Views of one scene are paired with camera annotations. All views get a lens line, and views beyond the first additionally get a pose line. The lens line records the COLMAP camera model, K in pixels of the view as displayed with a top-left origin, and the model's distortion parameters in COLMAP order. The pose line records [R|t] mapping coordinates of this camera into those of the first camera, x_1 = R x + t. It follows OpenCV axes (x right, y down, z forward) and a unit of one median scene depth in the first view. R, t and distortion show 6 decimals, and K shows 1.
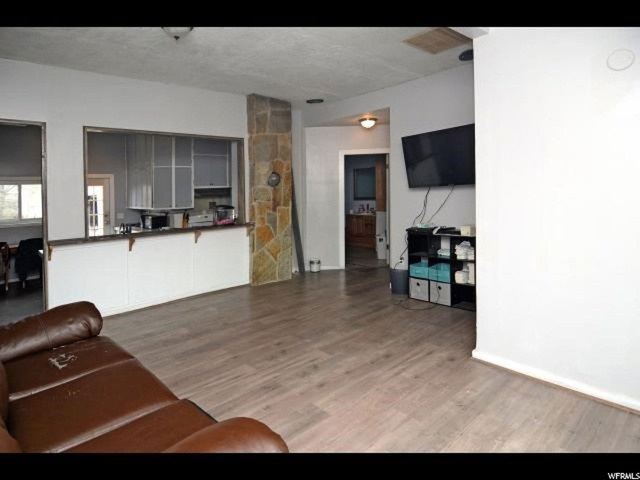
lens RADIAL K [[378.3, 0, 308.2], [0, 378.3, 212.4], [0, 0, 1]] dist [-0.022502, -0.001258]
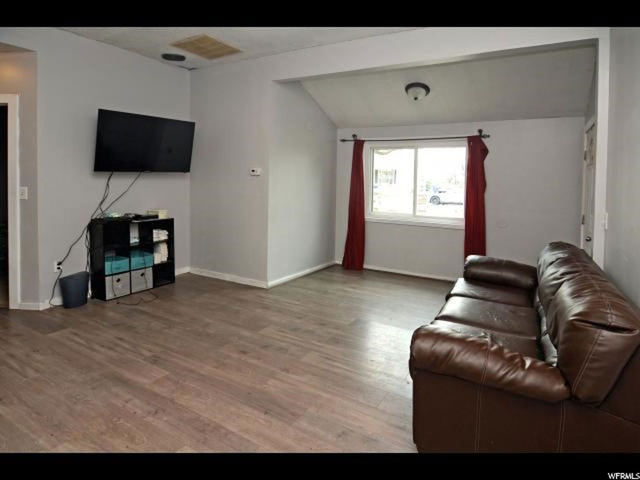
lens RADIAL K [[353.8, 0, 321.3], [0, 353.8, 244.2], [0, 0, 1]] dist [-0.015747, -0.000570]
pose [[-0.303845, -0.153218, 0.940320, -0.915290], [0.027495, 0.985162, 0.169410, -0.036742], [-0.952325, 0.077329, -0.295123, 1.108062]]
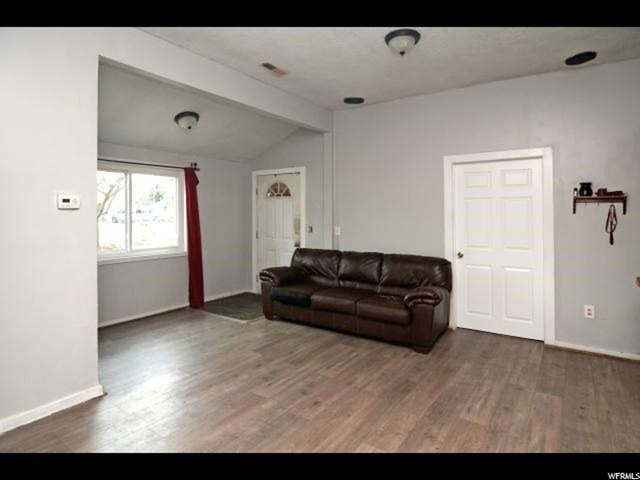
lens RADIAL K [[382.9, 0, 320.7], [0, 382.9, 266.3], [0, 0, 1]] dist [-0.003643, -0.000372]
pose [[-0.971452, 0.052109, -0.231442, 0.092660], [0.006376, 0.980961, 0.194101, -0.104849], [0.237150, 0.187085, -0.953289, 1.823361]]
